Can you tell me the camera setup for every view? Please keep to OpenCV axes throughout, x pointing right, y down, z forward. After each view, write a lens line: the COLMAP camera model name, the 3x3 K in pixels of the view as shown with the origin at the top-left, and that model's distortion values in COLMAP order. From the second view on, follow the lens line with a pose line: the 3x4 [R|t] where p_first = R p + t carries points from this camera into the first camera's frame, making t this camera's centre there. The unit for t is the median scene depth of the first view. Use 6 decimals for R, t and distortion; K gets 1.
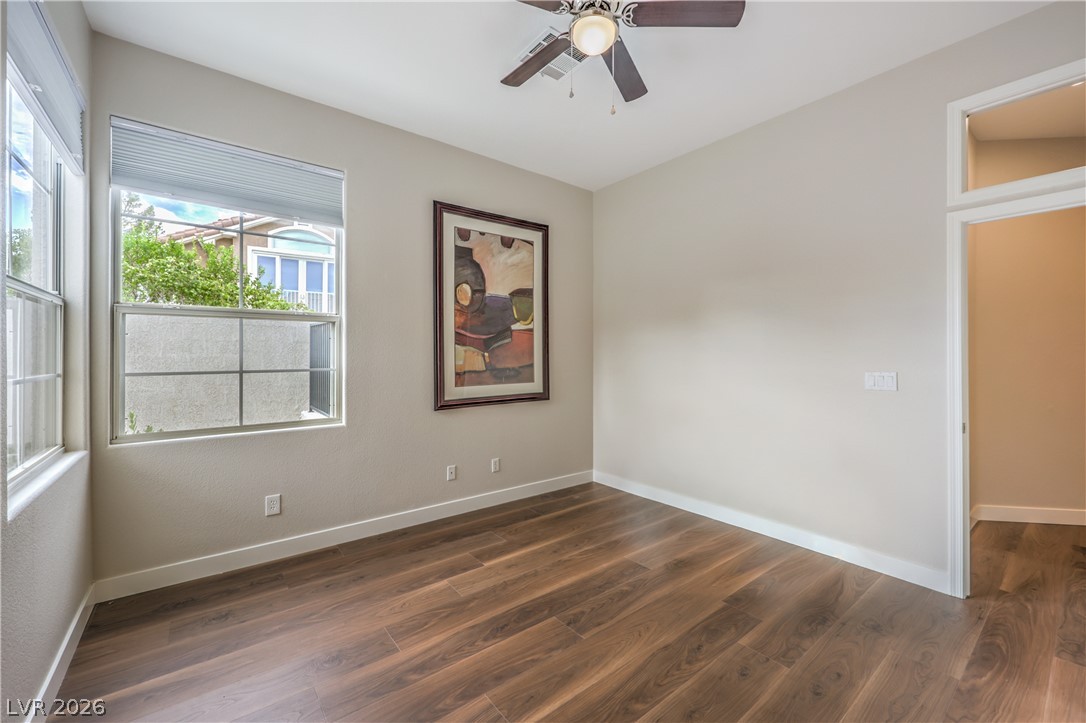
lens RADIAL K [[442.9, 0, 546.6], [0, 442.9, 352.6], [0, 0, 1]] dist [0.000168, 0.000005]
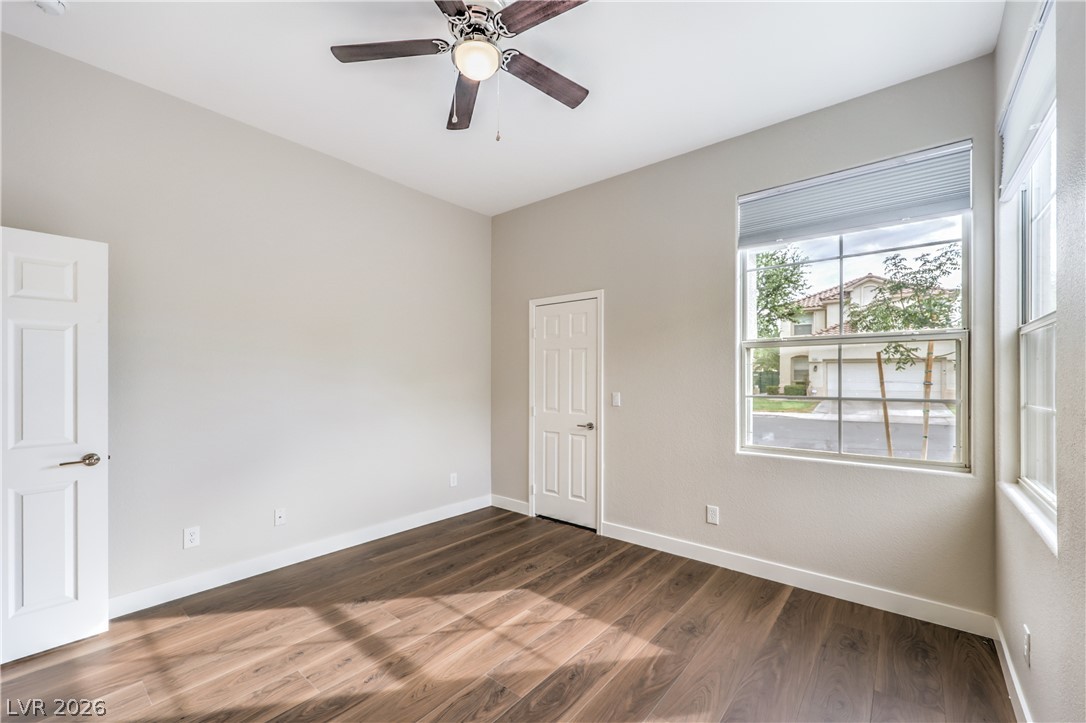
lens RADIAL K [[441.6, 0, 546.9], [0, 441.6, 375.7], [0, 0, 1]] dist [-0.000270, -0.000021]
pose [[-0.977622, -0.000575, -0.210368, 0.087536], [0.000446, 0.999988, -0.004809, -0.003792], [0.210369, -0.004795, -0.977610, 1.097232]]
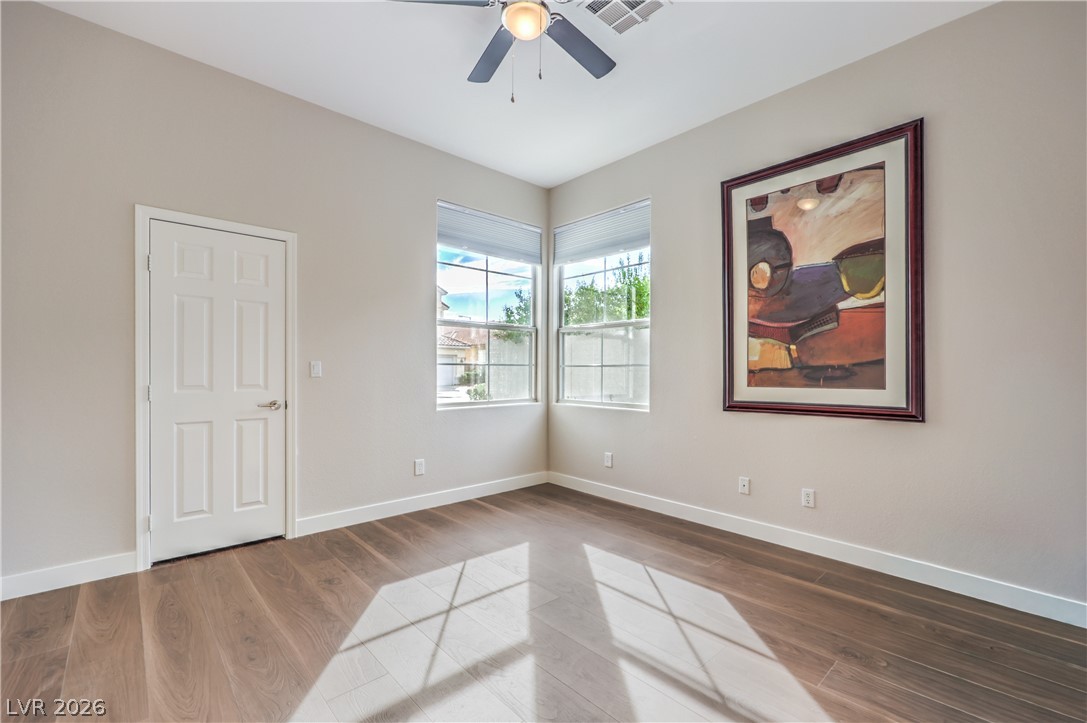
lens RADIAL K [[464.9, 0, 546.3], [0, 464.9, 373.6], [0, 0, 1]] dist [0.000240, -0.000017]
pose [[0.070094, 0.006289, -0.997521, 0.645002], [-0.002214, 0.999979, 0.006149, 0.046388], [0.997538, 0.001777, 0.070106, 0.534415]]
